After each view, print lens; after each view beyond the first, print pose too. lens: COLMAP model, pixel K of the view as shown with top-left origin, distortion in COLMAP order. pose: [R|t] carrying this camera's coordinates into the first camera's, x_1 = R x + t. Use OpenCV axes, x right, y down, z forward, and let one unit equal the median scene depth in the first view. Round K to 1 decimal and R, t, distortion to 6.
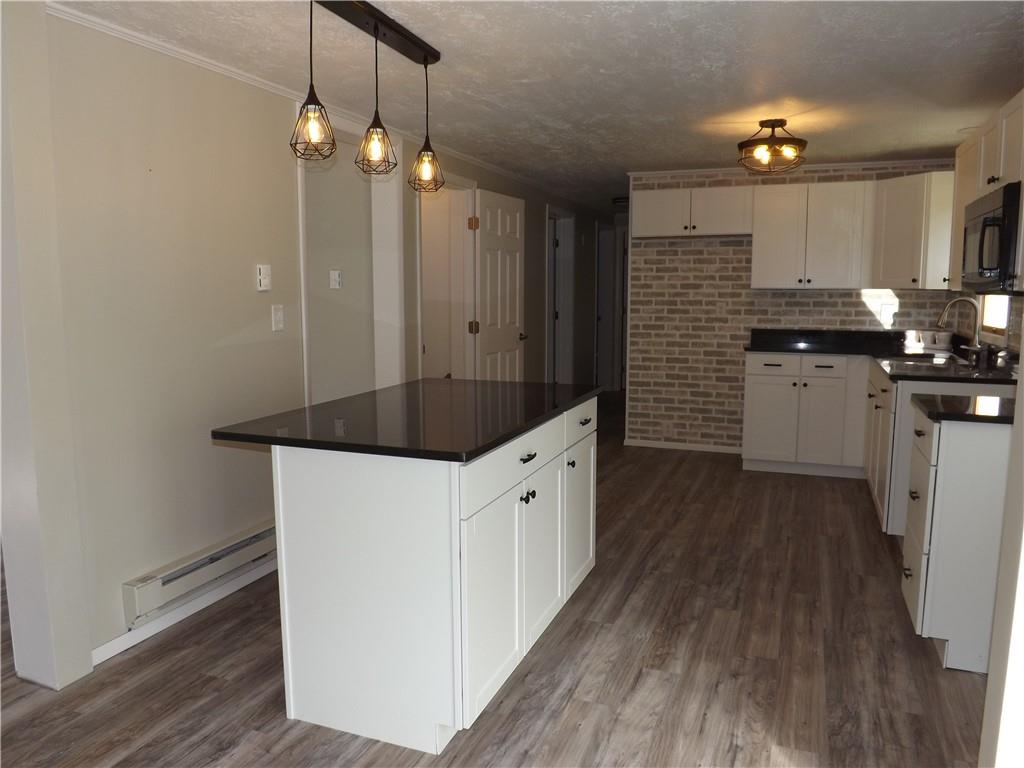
lens RADIAL K [[726.9, 0, 505.9], [0, 726.9, 384.2], [0, 0, 1]] dist [-0.051702, 0.000722]
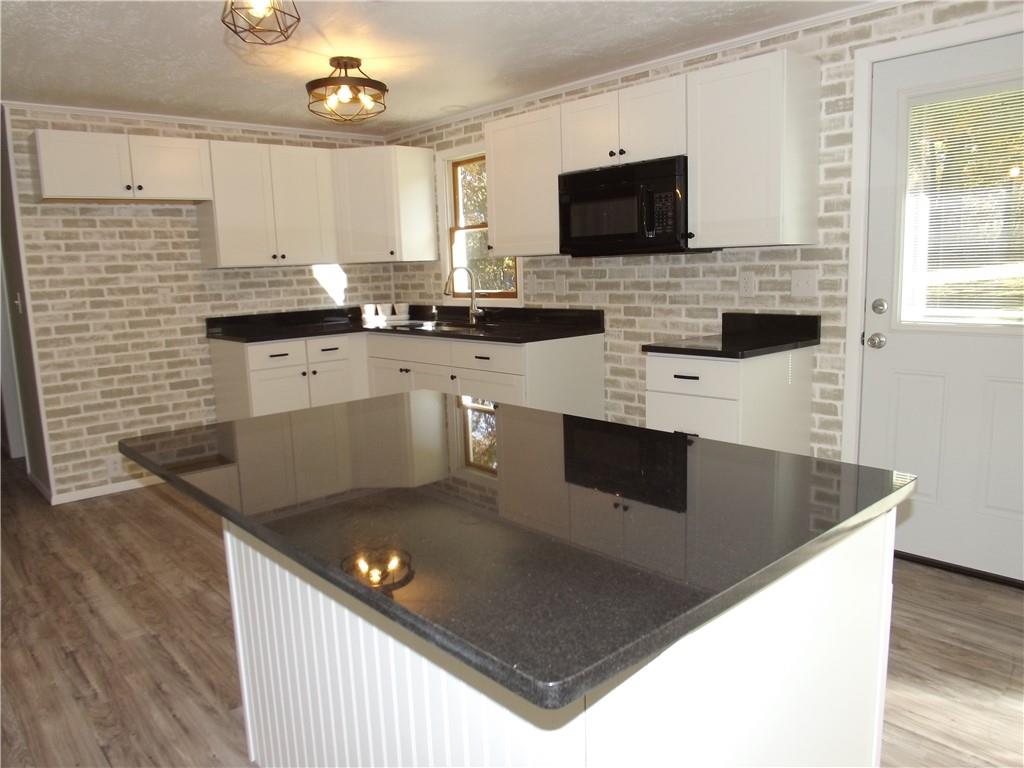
lens RADIAL K [[726.9, 0, 505.9], [0, 726.9, 384.2], [0, 0, 1]] dist [-0.051702, 0.000722]
pose [[0.459457, -0.156445, 0.874314, -0.222799], [0.149454, 0.983947, 0.097523, -0.031674], [-0.875536, 0.085863, 0.475463, 0.317812]]
